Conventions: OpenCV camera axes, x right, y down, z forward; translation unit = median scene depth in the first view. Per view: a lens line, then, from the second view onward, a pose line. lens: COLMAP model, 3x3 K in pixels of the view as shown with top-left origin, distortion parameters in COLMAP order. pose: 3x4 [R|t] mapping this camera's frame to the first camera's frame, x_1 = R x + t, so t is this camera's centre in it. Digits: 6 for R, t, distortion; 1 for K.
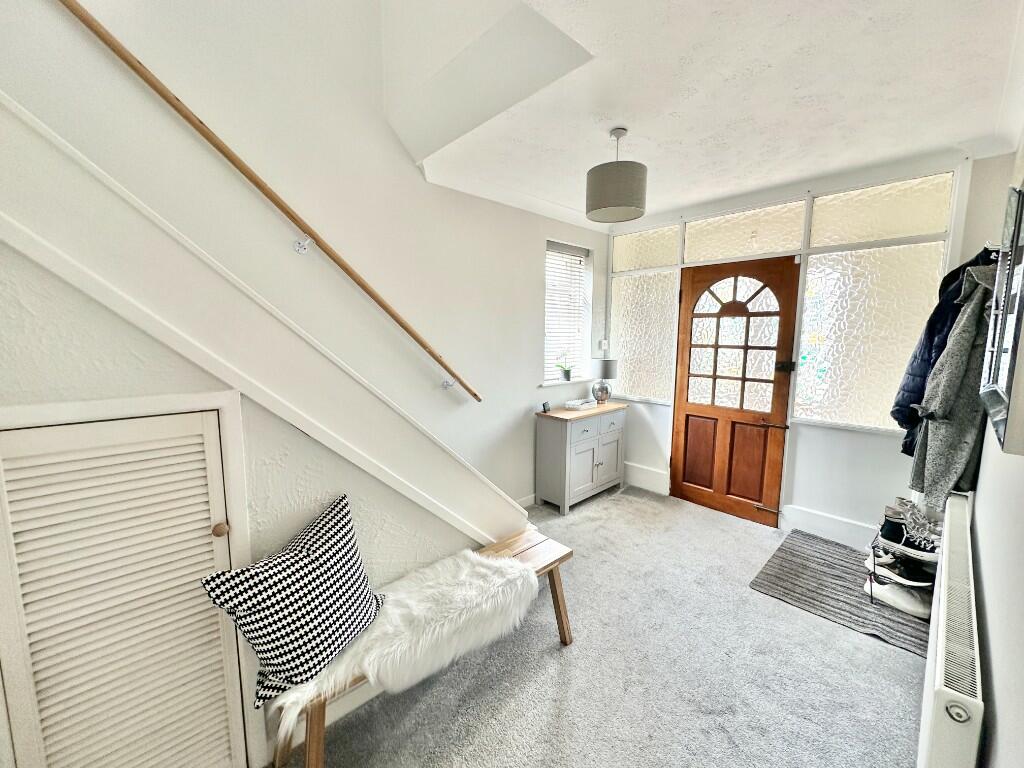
lens RADIAL K [[409.6, 0, 507.6], [0, 409.6, 382.7], [0, 0, 1]] dist [-0.001426, 0.000446]
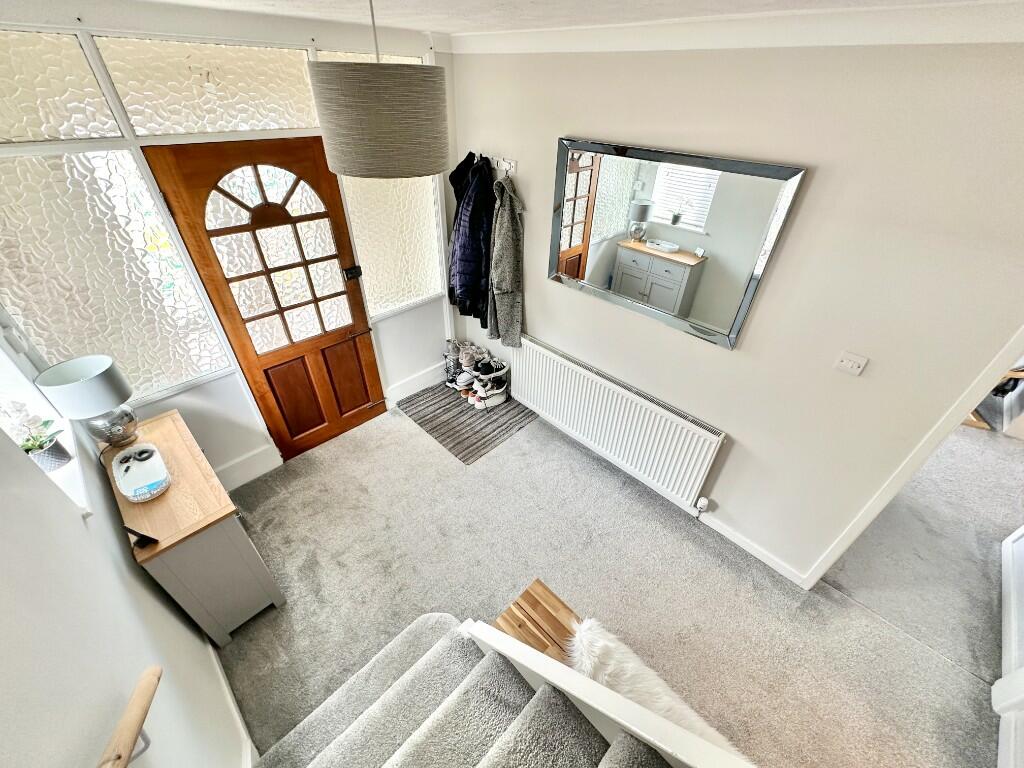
lens RADIAL K [[409.6, 0, 511.4], [0, 409.6, 382.9], [0, 0, 1]] dist [-0.001426, 0.000446]
pose [[-0.040885, -0.598379, 0.800169, -0.201874], [0.098609, 0.794513, 0.599187, -0.330000], [-0.994286, 0.103401, 0.026522, 0.592464]]
